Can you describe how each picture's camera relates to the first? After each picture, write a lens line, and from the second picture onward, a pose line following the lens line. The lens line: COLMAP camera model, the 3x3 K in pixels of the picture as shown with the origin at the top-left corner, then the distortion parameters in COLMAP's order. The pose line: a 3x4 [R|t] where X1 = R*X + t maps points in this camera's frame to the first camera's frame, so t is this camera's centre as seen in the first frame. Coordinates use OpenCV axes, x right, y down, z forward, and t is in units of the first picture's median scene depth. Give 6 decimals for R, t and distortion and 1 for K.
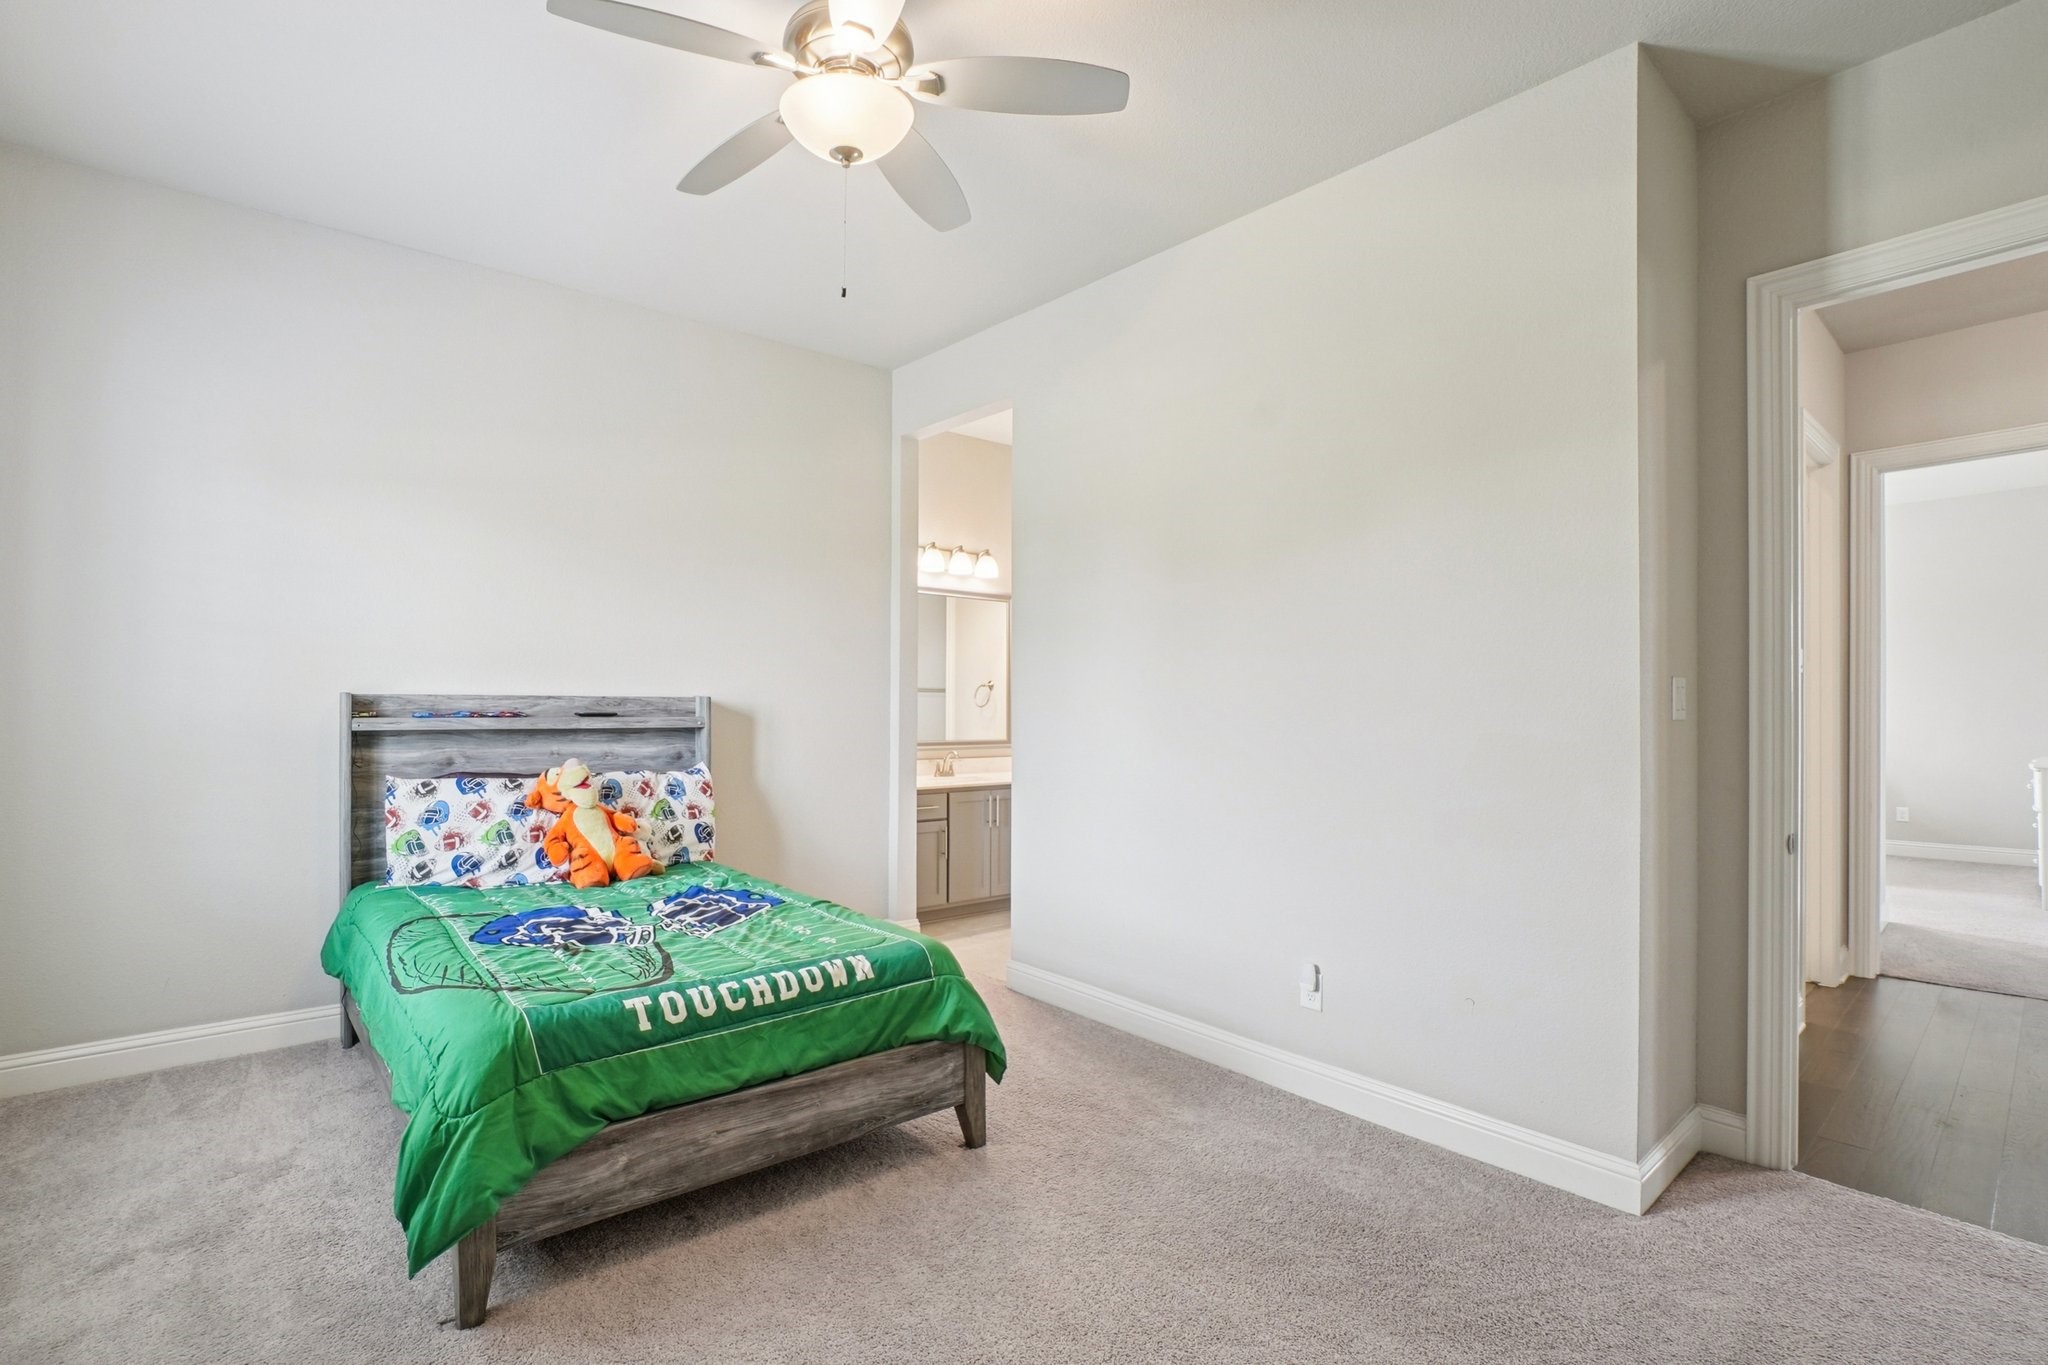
lens RADIAL K [[897.6, 0, 1024.0], [0, 897.6, 682.5], [0, 0, 1]] dist [-0.052632, 0.000101]
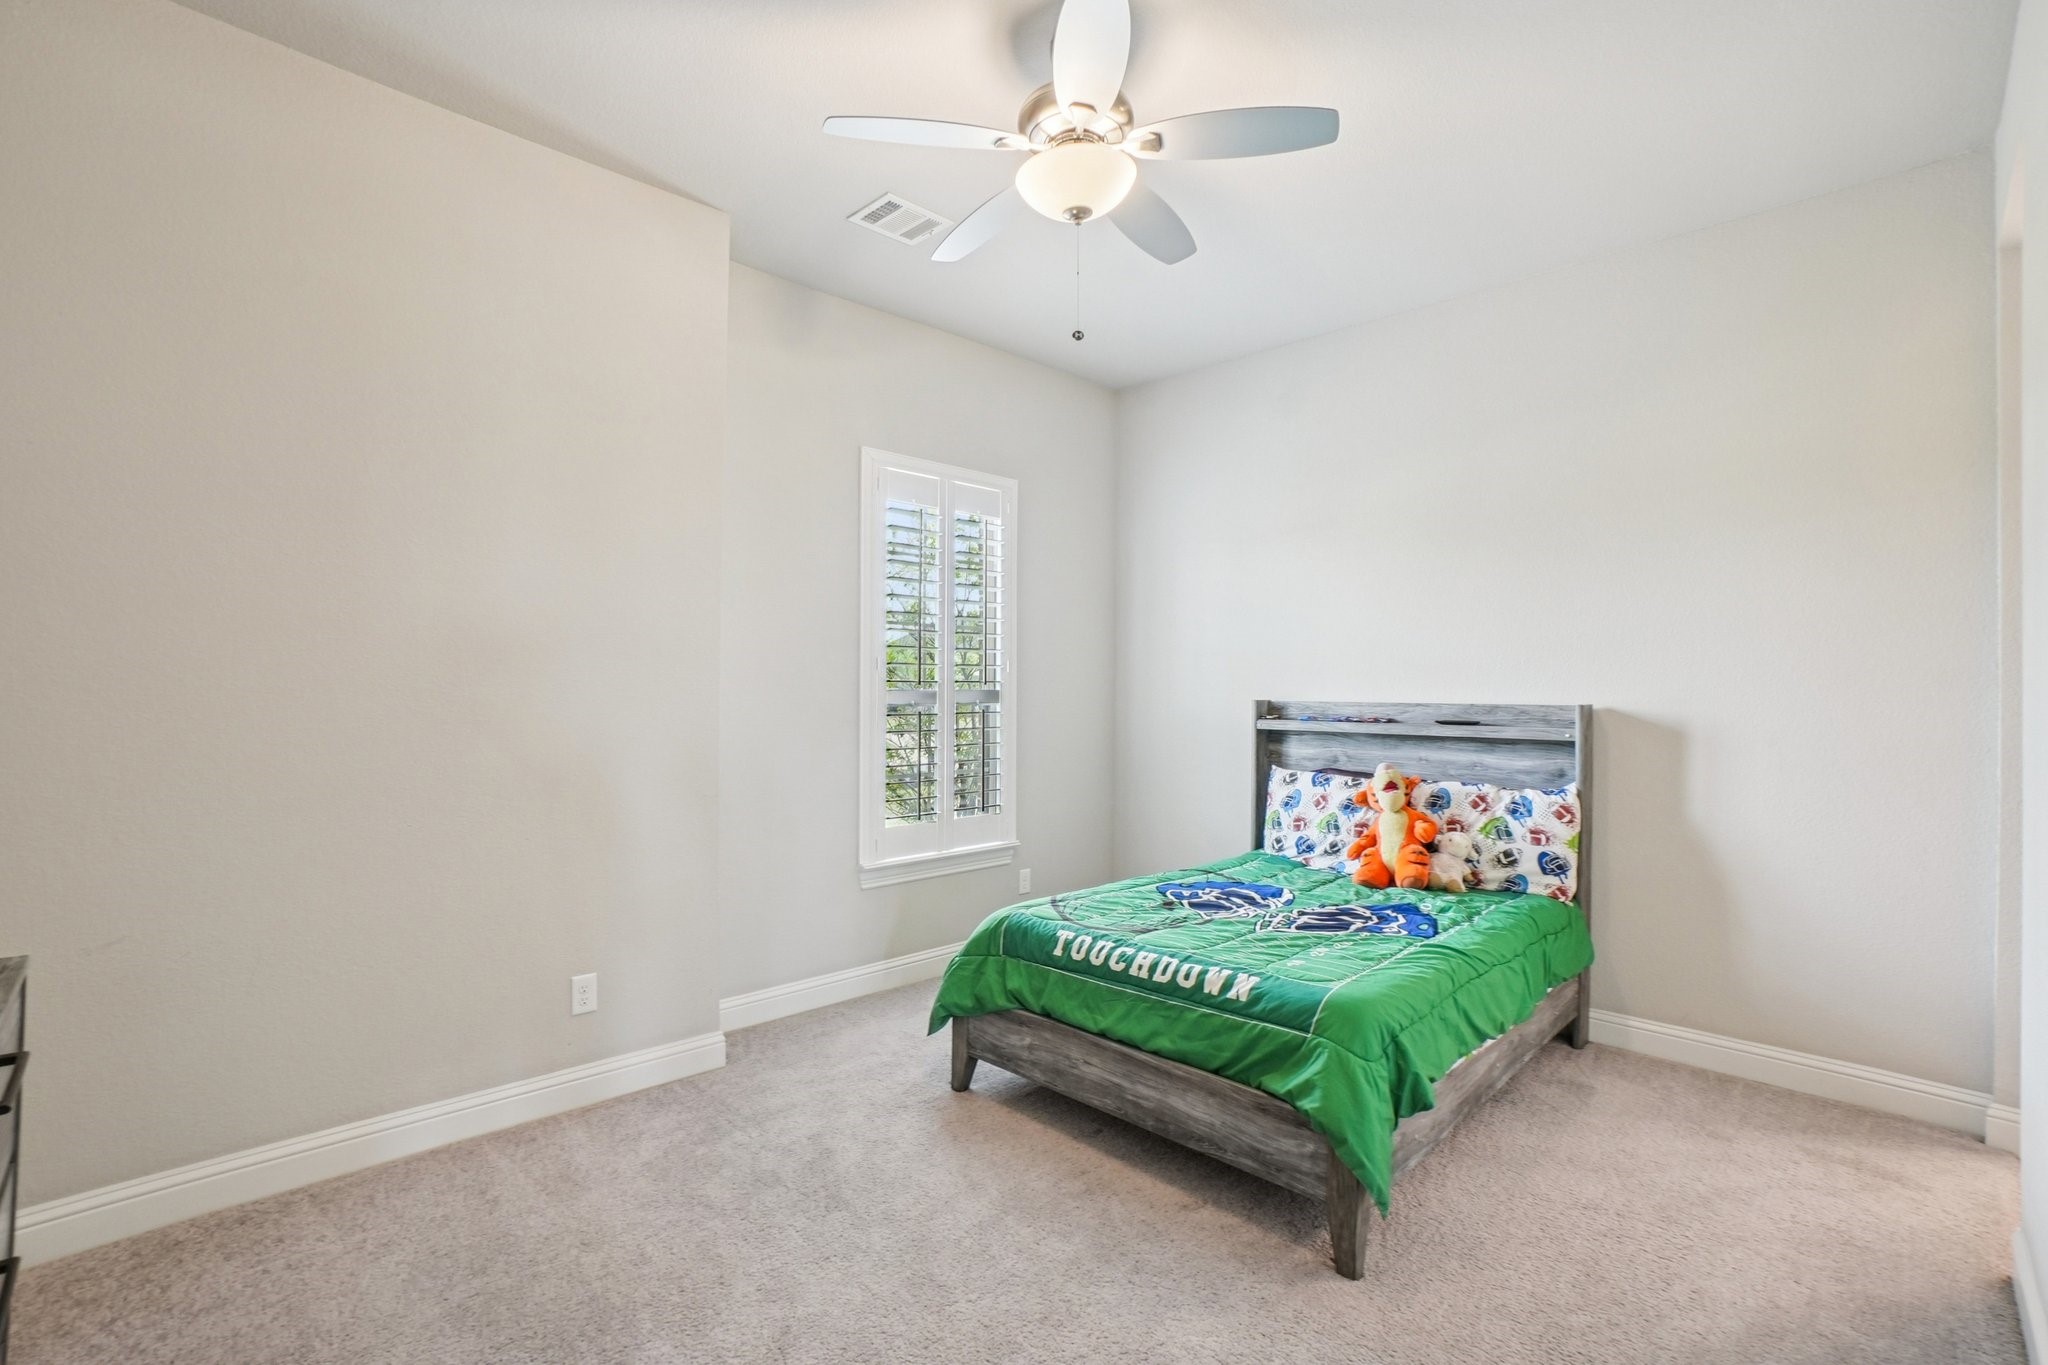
lens RADIAL K [[939.1, 0, 1030.8], [0, 939.1, 701.5], [0, 0, 1]] dist [-0.054582, 0.000320]
pose [[0.088134, -0.004885, -0.996097, 0.578516], [0.005990, 0.999972, -0.004374, 0.017441], [0.996091, -0.005581, 0.088160, 0.520849]]
